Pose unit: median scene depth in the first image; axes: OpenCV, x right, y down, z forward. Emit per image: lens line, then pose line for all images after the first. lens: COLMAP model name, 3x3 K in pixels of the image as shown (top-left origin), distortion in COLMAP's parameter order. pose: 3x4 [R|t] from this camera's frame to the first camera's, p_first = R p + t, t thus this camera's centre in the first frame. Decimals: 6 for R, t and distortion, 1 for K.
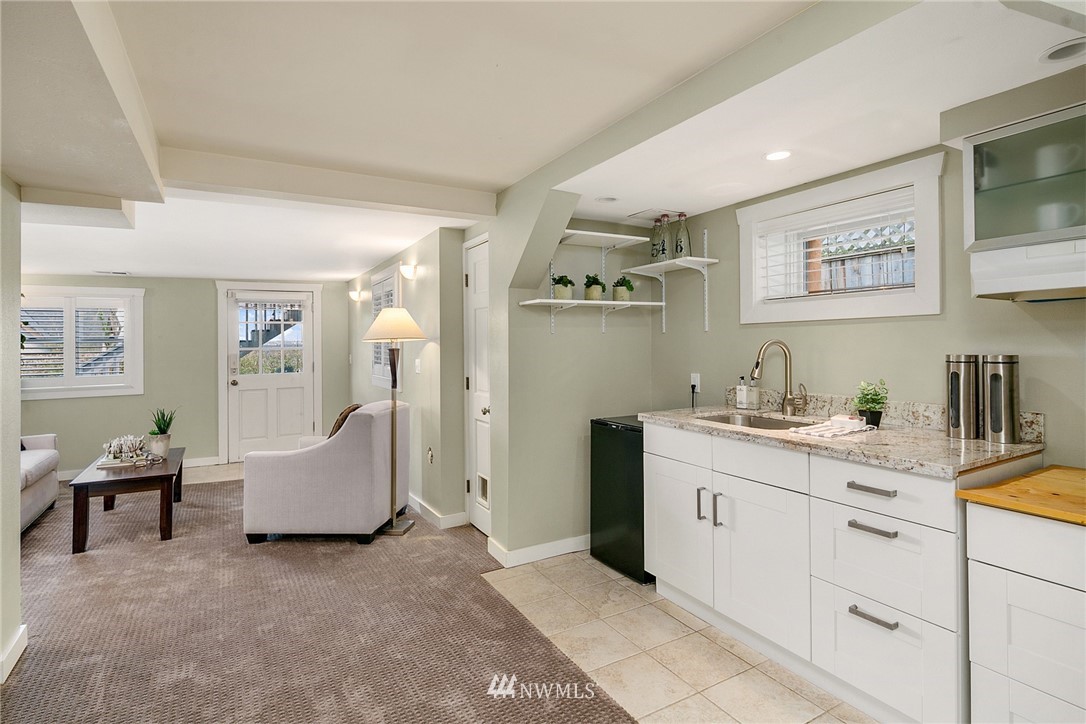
lens RADIAL K [[531.1, 0, 540.7], [0, 531.1, 342.5], [0, 0, 1]] dist [0.003802, -0.002891]
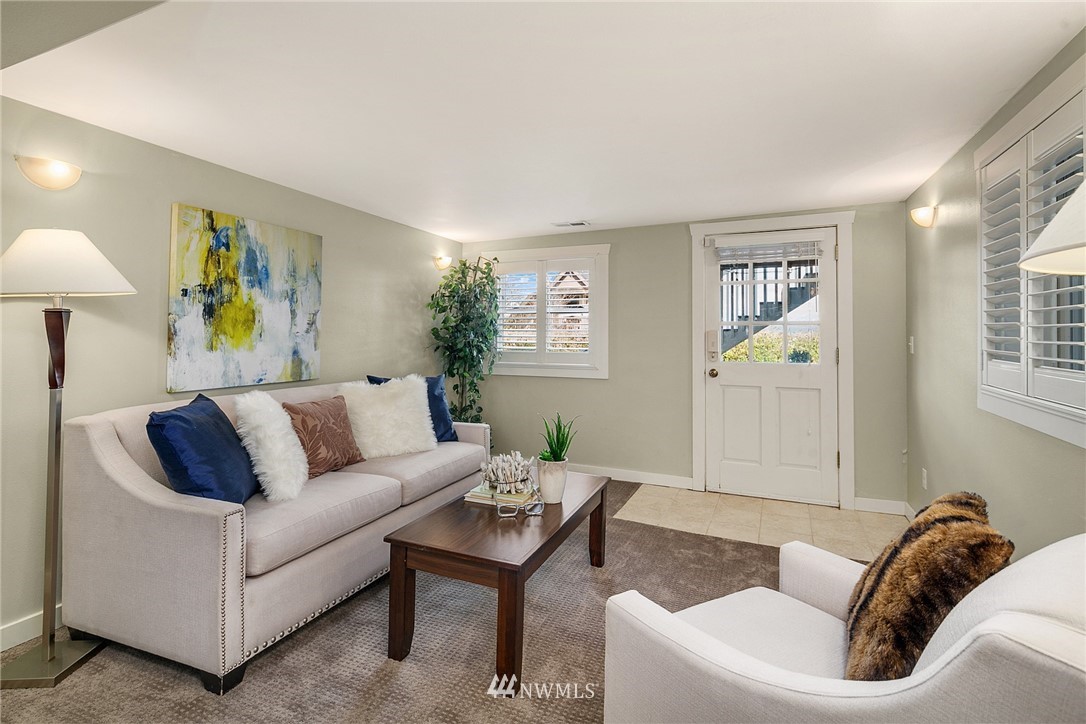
lens RADIAL K [[531.1, 0, 541.9], [0, 531.1, 323.8], [0, 0, 1]] dist [0.003802, -0.002891]
pose [[0.596476, 0.006614, -0.802604, -0.167185], [-0.006906, 0.999971, 0.003108, 0.013012], [0.802601, 0.003689, 0.596504, 0.428279]]
